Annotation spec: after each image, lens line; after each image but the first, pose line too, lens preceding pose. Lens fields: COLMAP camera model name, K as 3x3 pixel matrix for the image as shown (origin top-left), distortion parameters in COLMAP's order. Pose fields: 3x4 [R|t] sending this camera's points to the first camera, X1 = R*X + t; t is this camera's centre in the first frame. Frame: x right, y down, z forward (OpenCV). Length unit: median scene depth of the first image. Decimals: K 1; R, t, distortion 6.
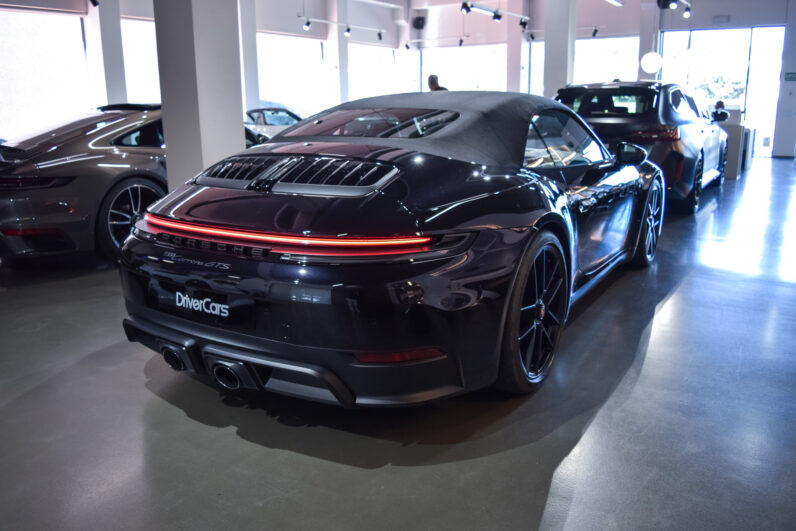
lens RADIAL K [[627.1, 0, 398.0], [0, 627.1, 265.5], [0, 0, 1]] dist [-0.081637, 0.004529]
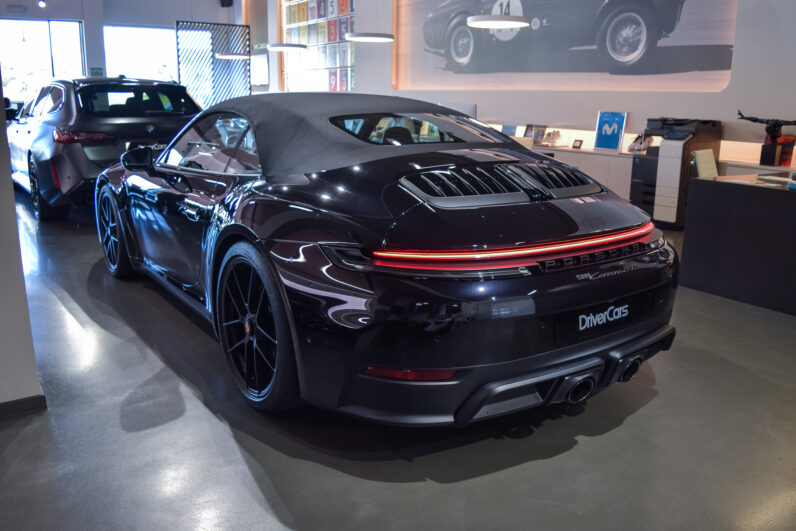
lens RADIAL K [[645.5, 0, 408.3], [0, 645.5, 255.6], [0, 0, 1]] dist [-0.083792, 0.004081]
pose [[0.361556, -0.194072, 0.911928, -1.302779], [0.202987, 0.971019, 0.126168, -0.216744], [-0.909986, 0.139493, 0.390472, 0.849009]]
